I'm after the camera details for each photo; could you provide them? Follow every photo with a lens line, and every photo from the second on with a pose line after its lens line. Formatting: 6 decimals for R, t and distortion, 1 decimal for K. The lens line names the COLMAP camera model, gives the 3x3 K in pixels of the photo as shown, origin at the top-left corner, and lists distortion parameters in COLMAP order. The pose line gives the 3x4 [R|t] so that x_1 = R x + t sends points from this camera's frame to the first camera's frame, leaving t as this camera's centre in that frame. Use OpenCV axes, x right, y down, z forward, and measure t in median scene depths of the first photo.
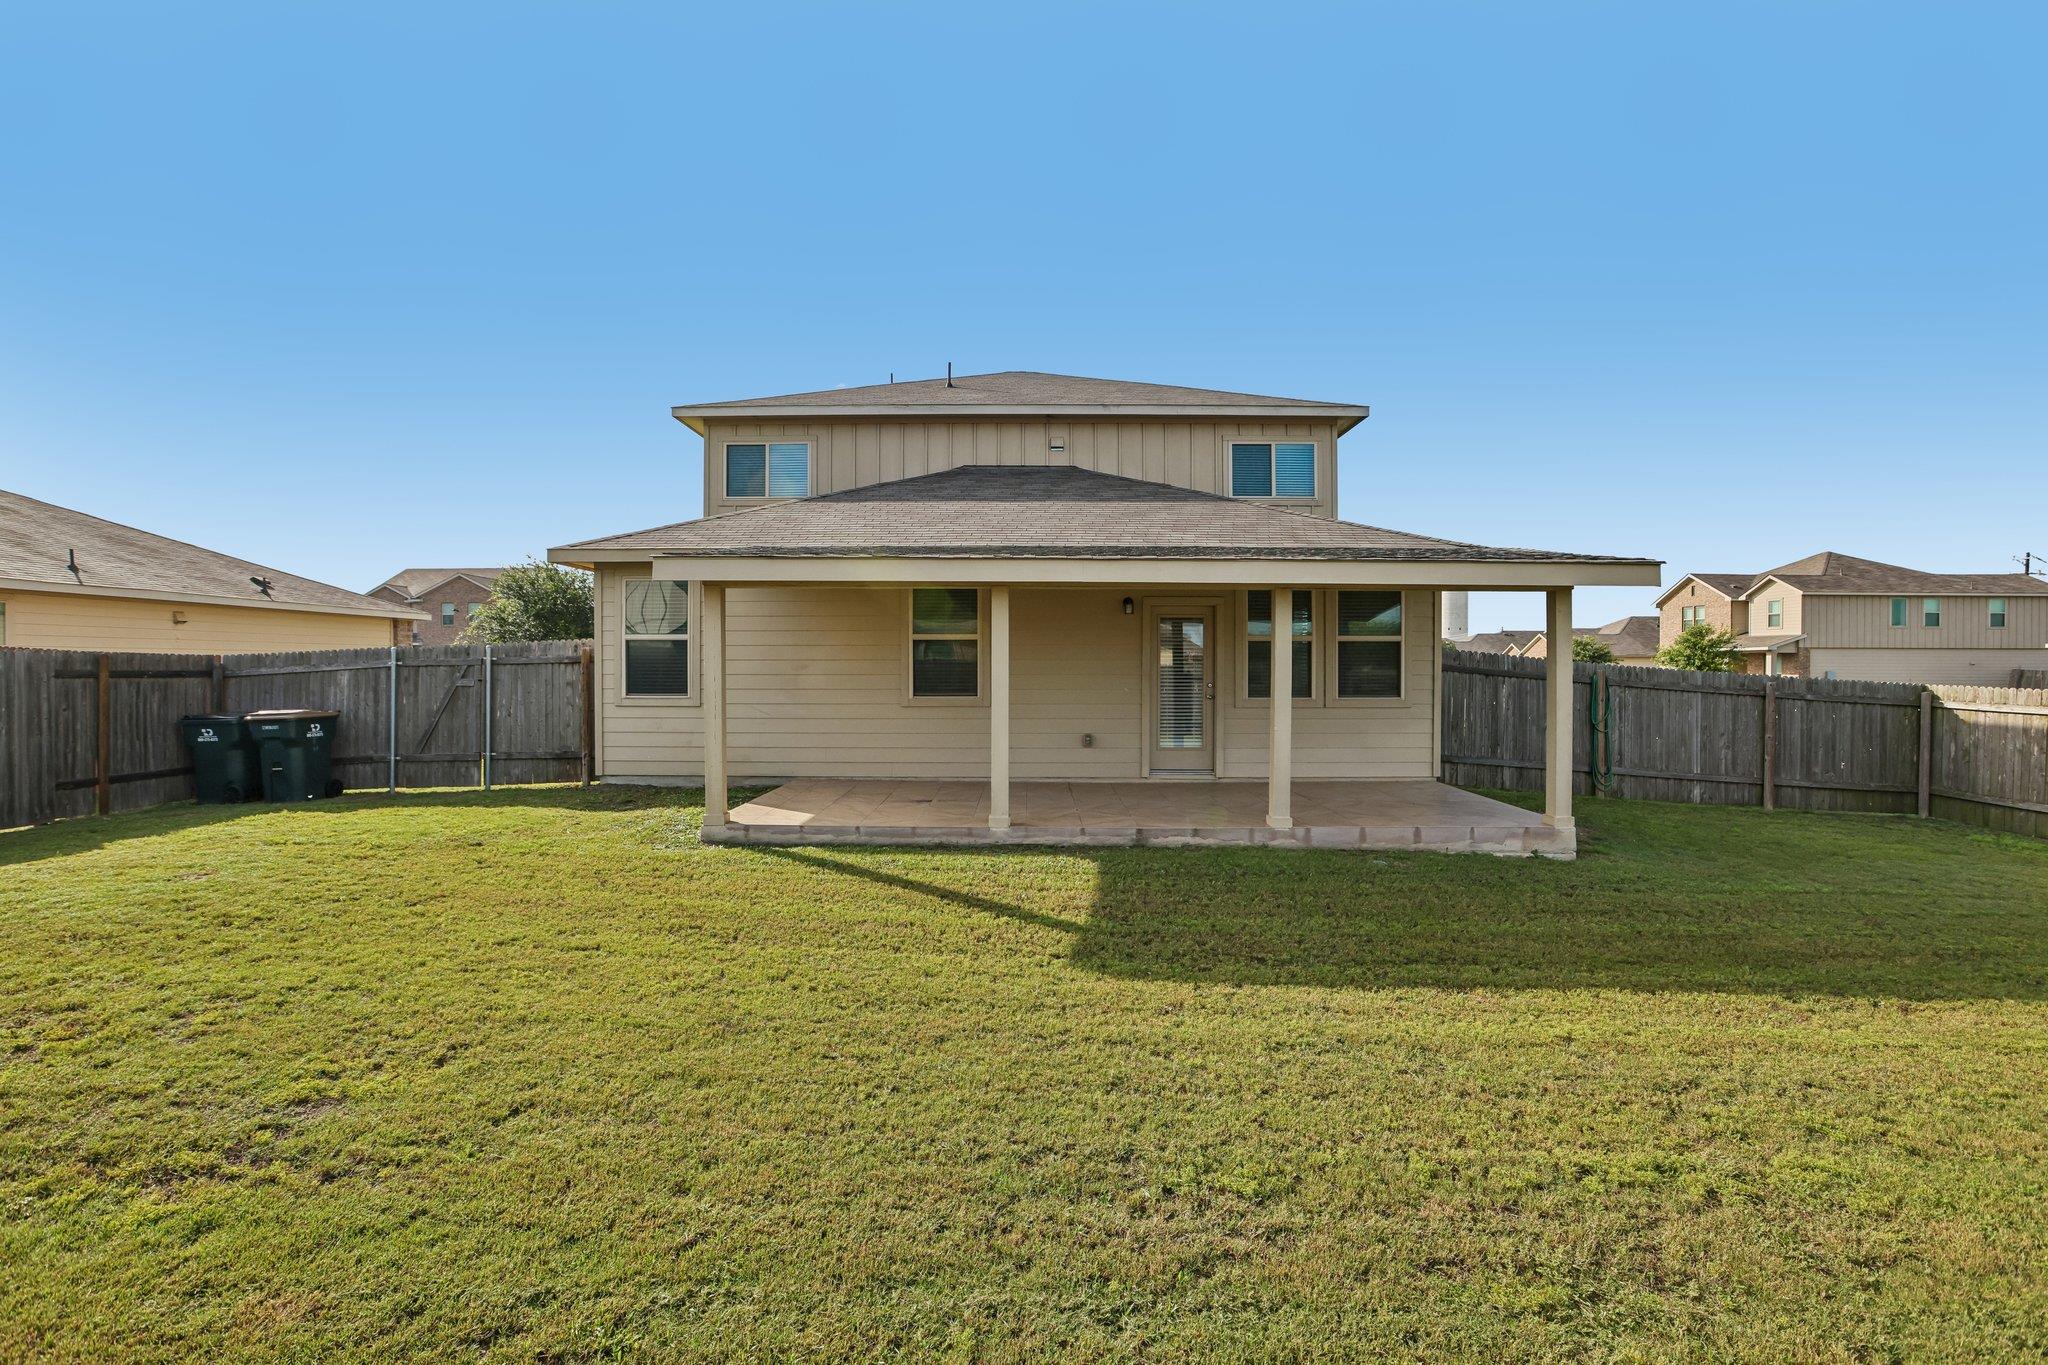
lens RADIAL K [[936.2, 0, 1022.7], [0, 936.2, 688.3], [0, 0, 1]] dist [-0.022259, 0.000041]
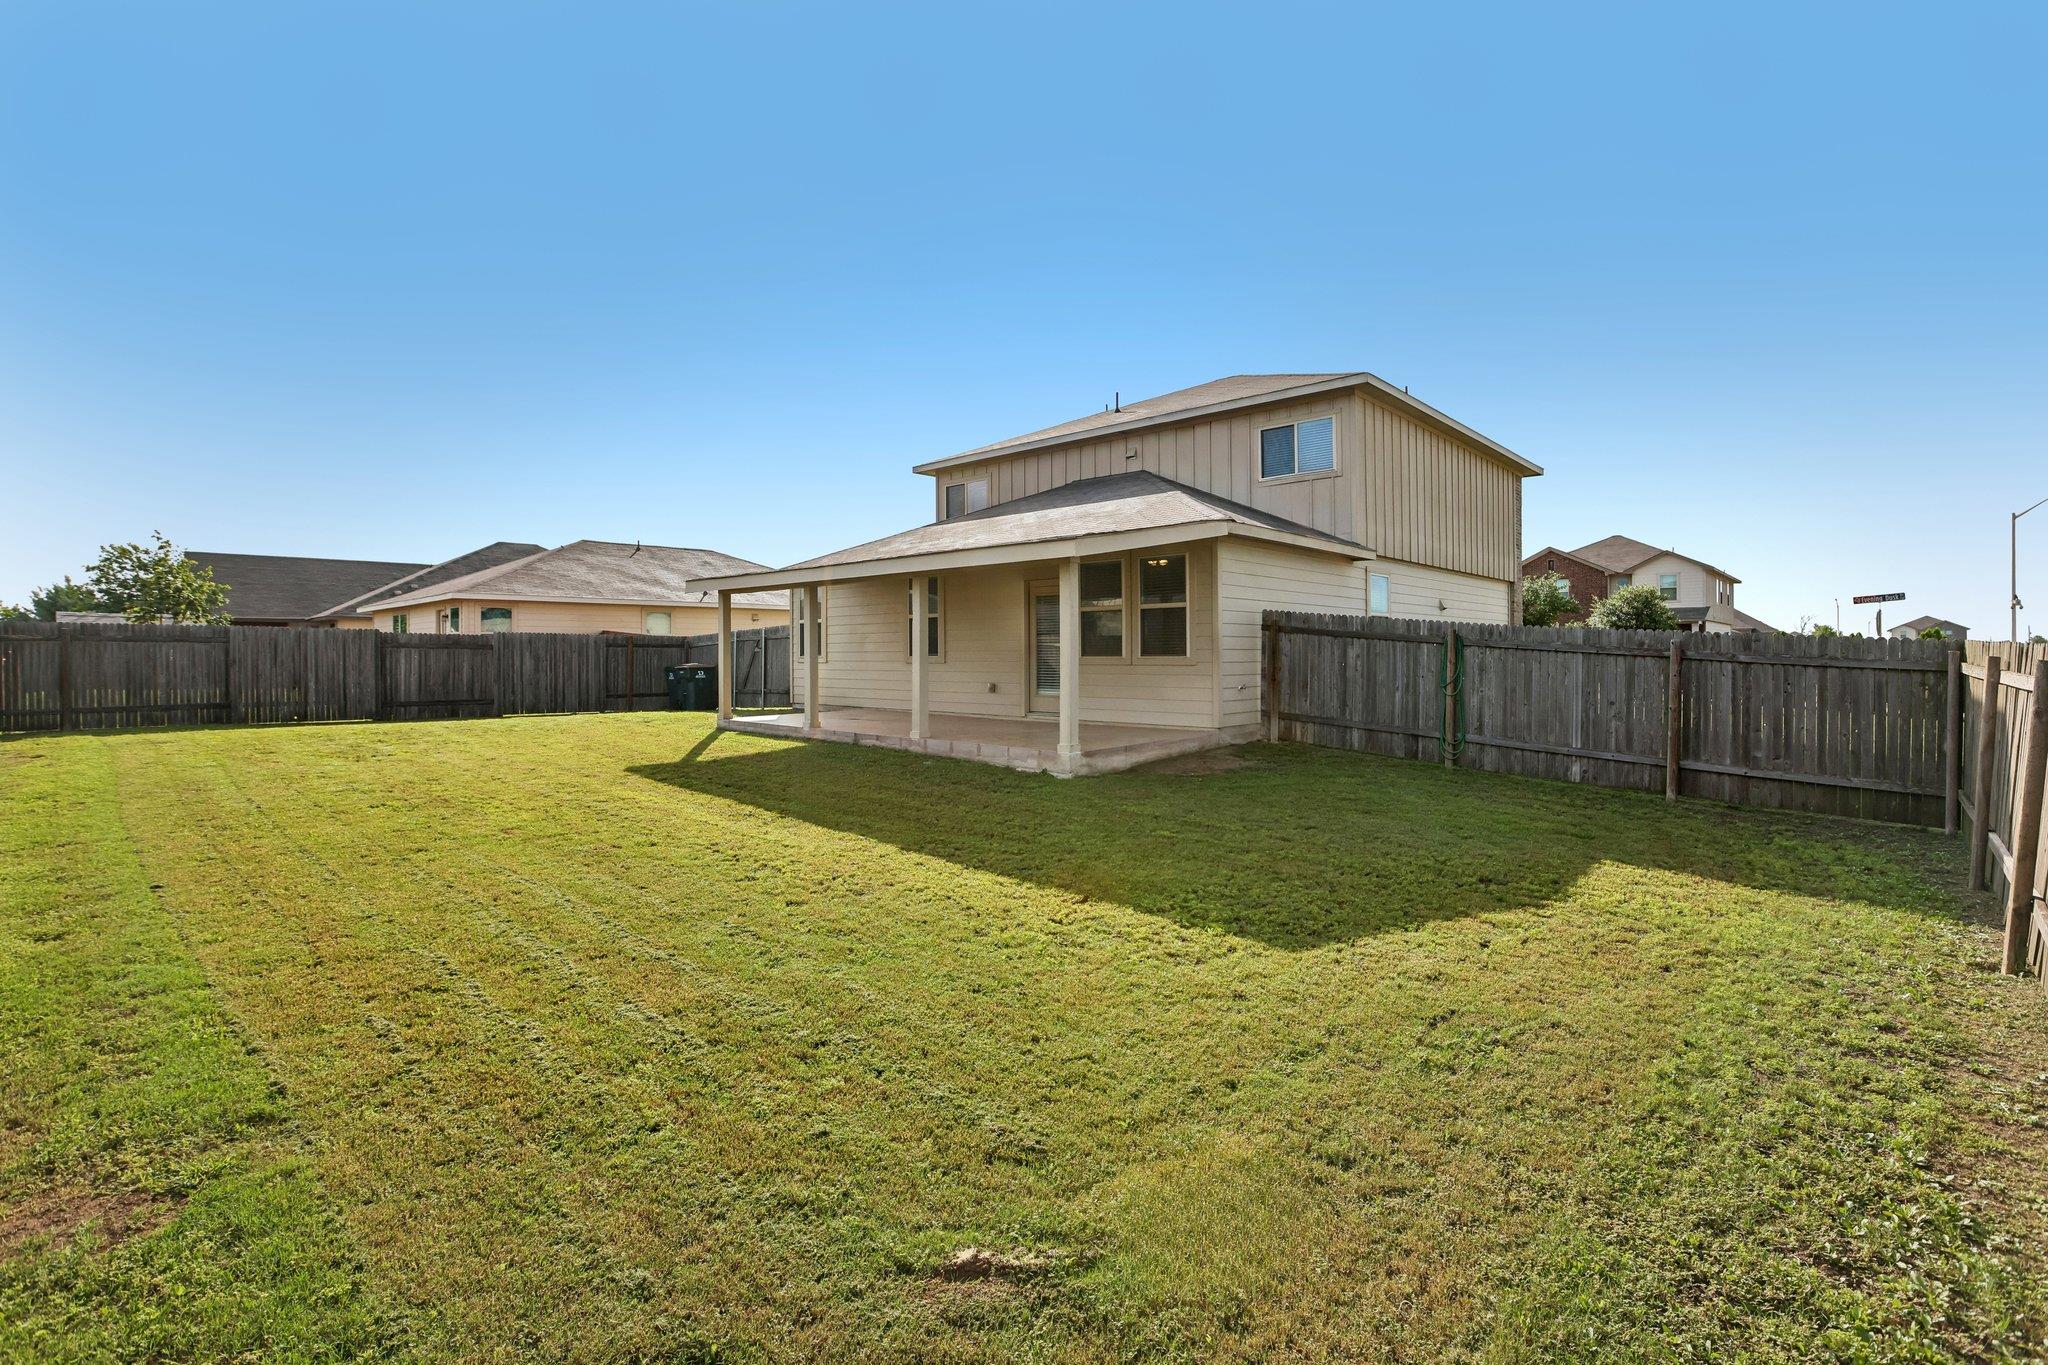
lens RADIAL K [[936.2, 0, 1020.5], [0, 936.2, 667.5], [0, 0, 1]] dist [-0.022259, 0.000041]
pose [[0.738980, 0.007023, -0.673691, 0.928248], [-0.012228, 0.999921, -0.002990, 0.026407], [0.673617, 0.010448, 0.739007, 0.015478]]
